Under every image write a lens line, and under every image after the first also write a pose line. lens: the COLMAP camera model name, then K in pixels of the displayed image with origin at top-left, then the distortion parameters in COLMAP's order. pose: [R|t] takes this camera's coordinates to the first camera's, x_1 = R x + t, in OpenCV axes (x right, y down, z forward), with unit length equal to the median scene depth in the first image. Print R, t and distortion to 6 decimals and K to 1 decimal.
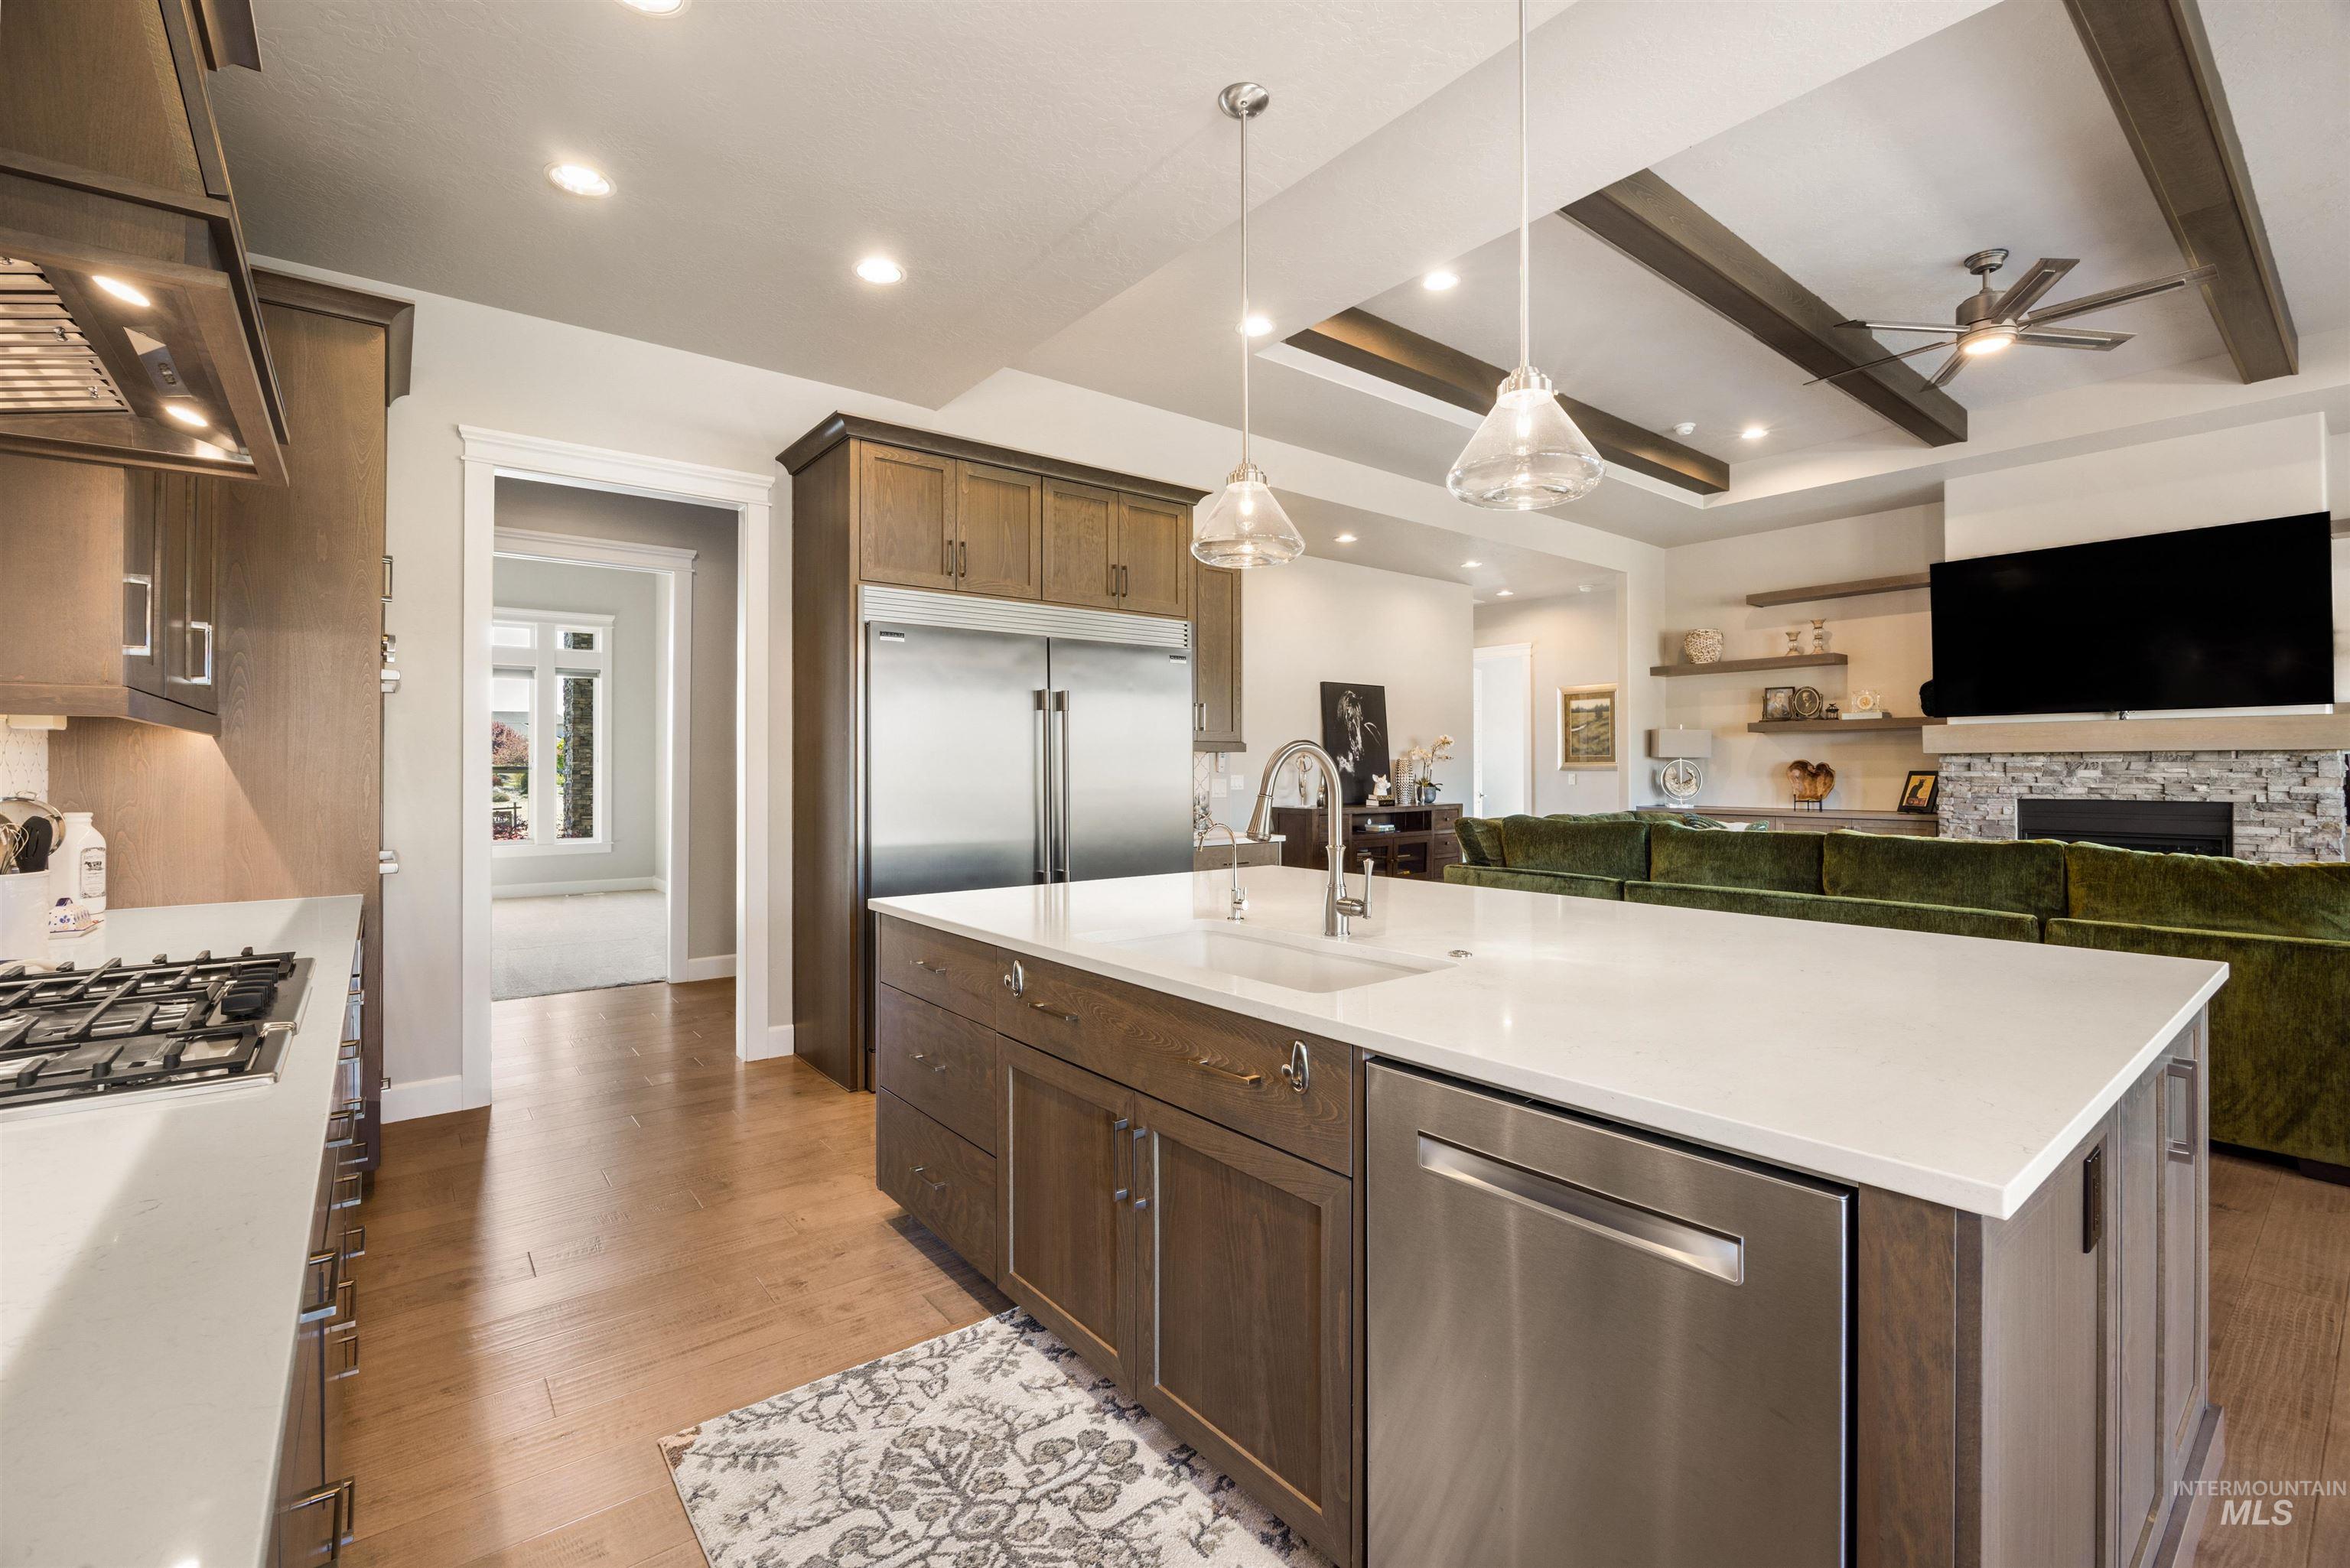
lens RADIAL K [[1008.3, 0, 1174.3], [0, 1008.3, 754.3], [0, 0, 1]] dist [-0.002367, -0.000289]
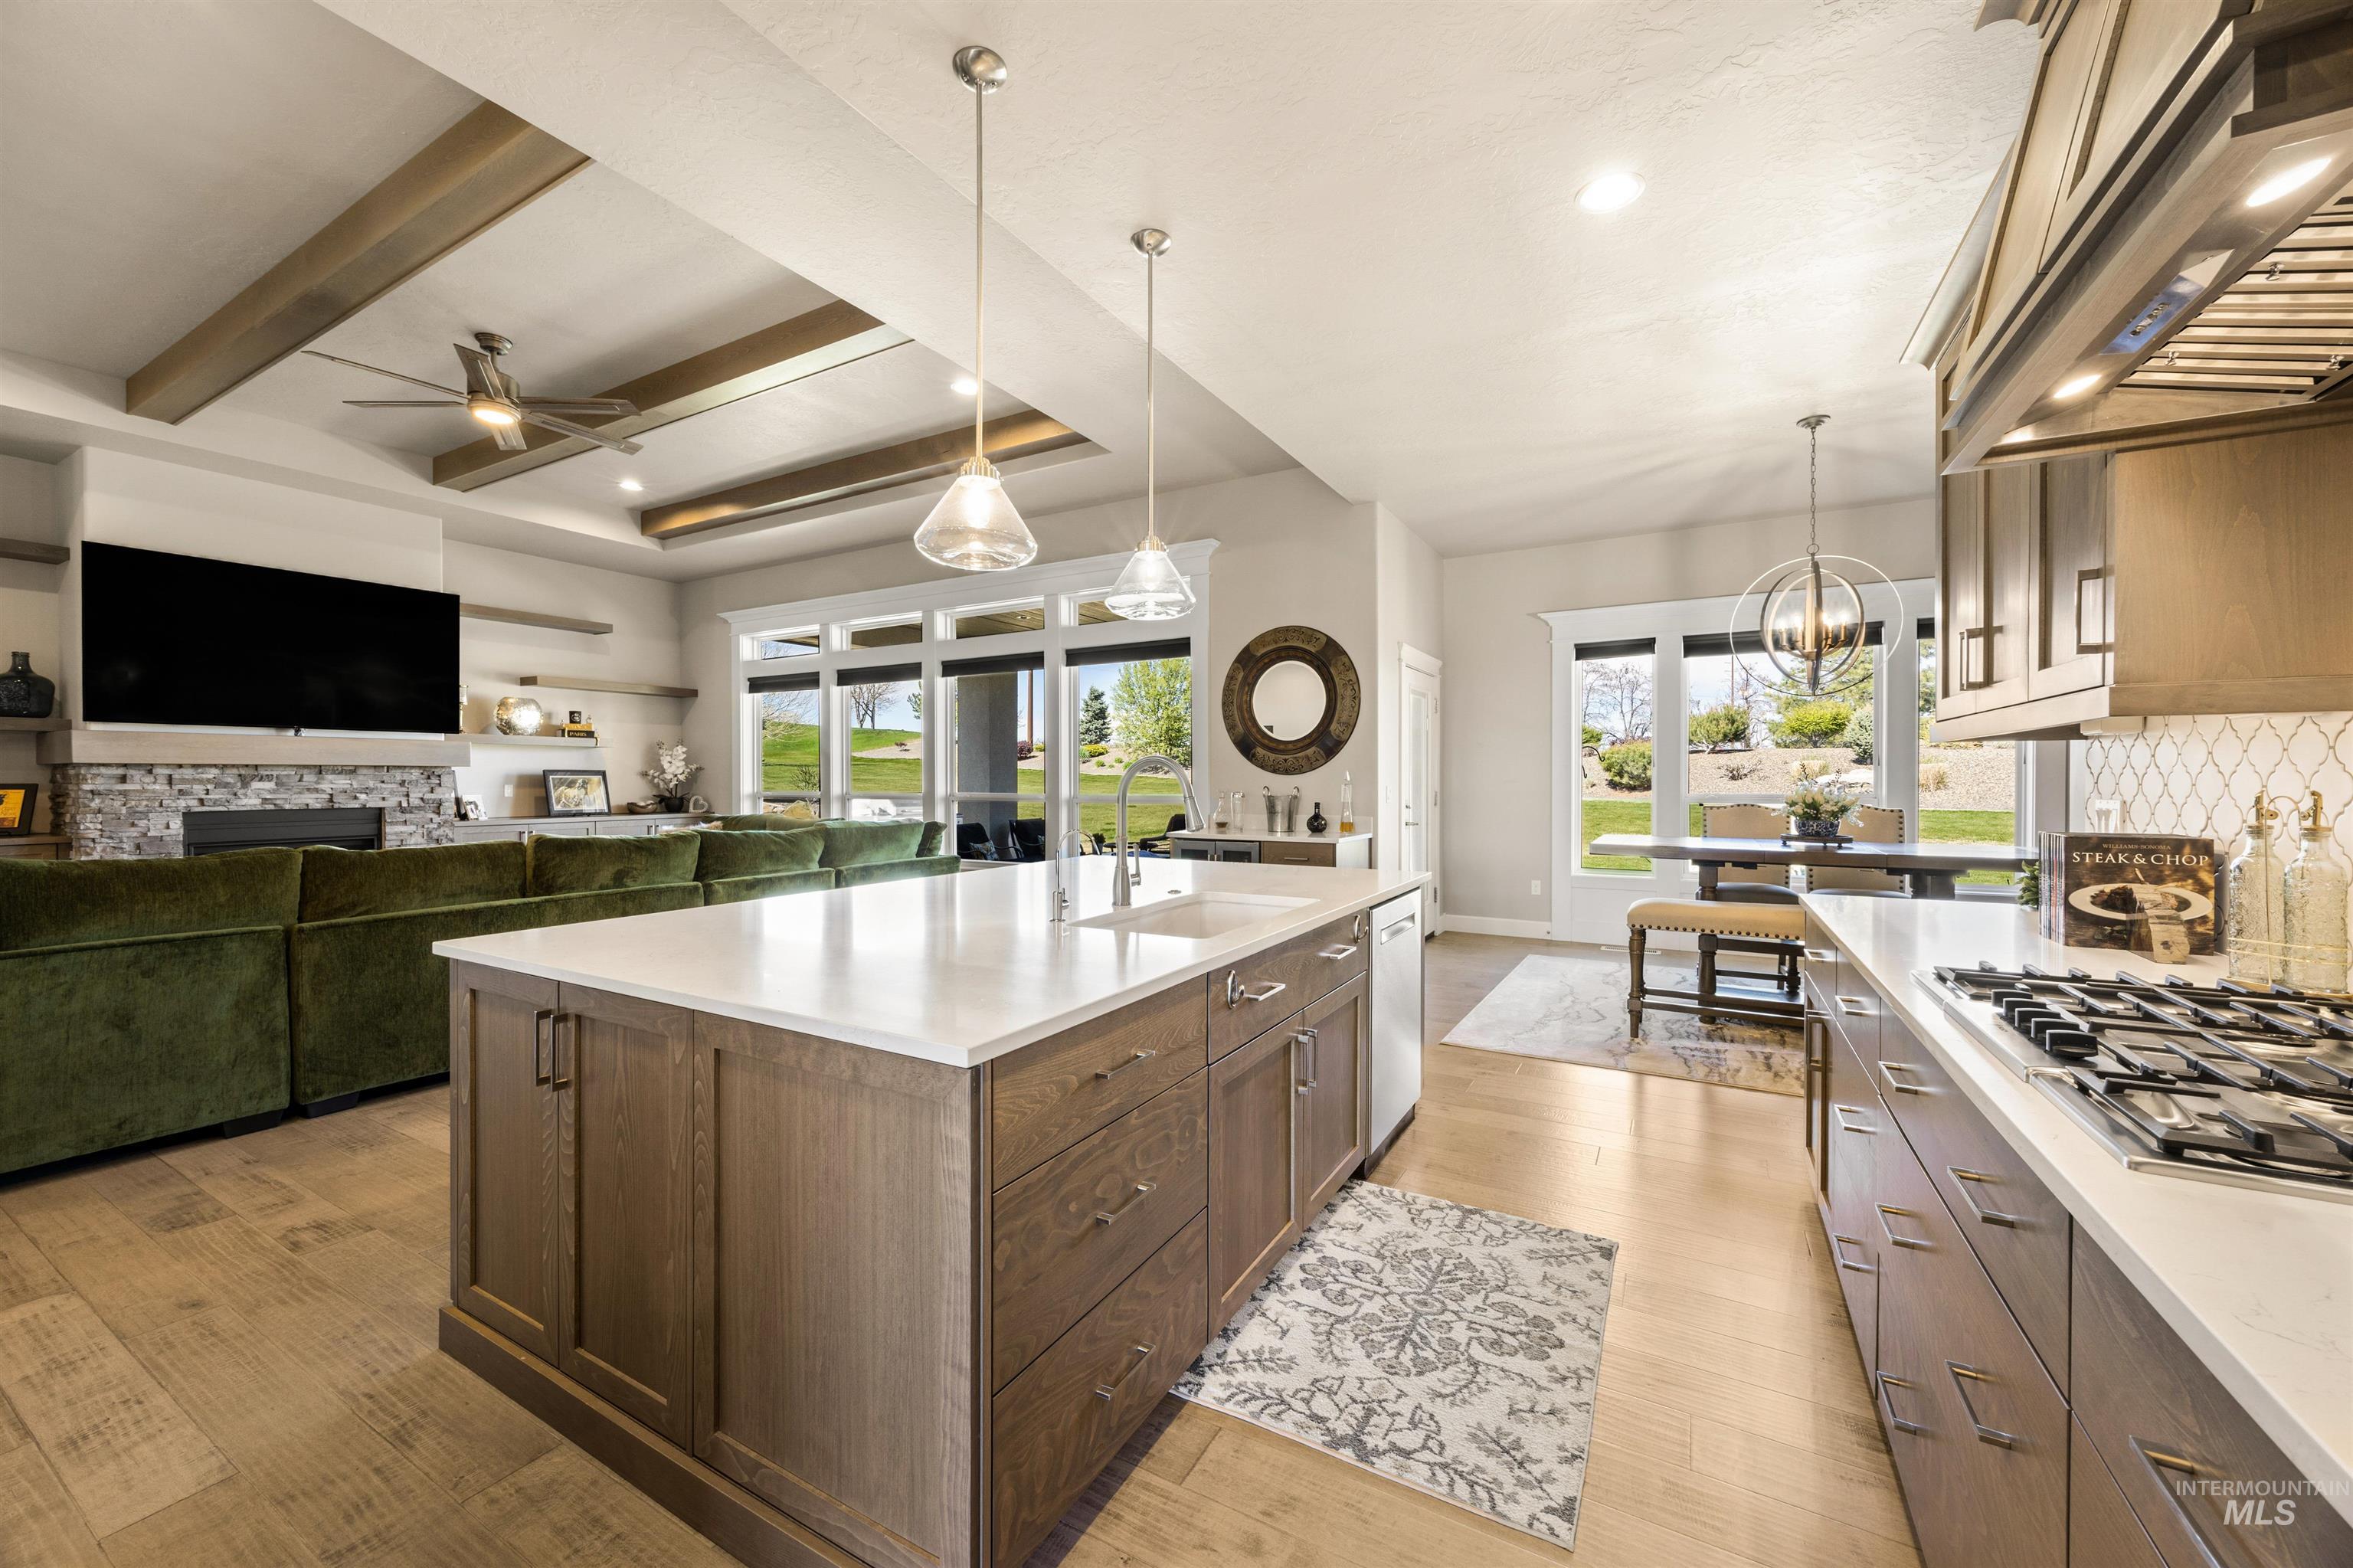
lens RADIAL K [[892.7, 0, 1169.9], [0, 892.7, 785.3], [0, 0, 1]] dist [0.001390, -0.000019]
pose [[-0.364969, -0.004545, 0.931009, -0.970821], [-0.009979, 0.999950, 0.000970, 0.027353], [-0.930966, -0.008937, -0.364996, 1.421555]]
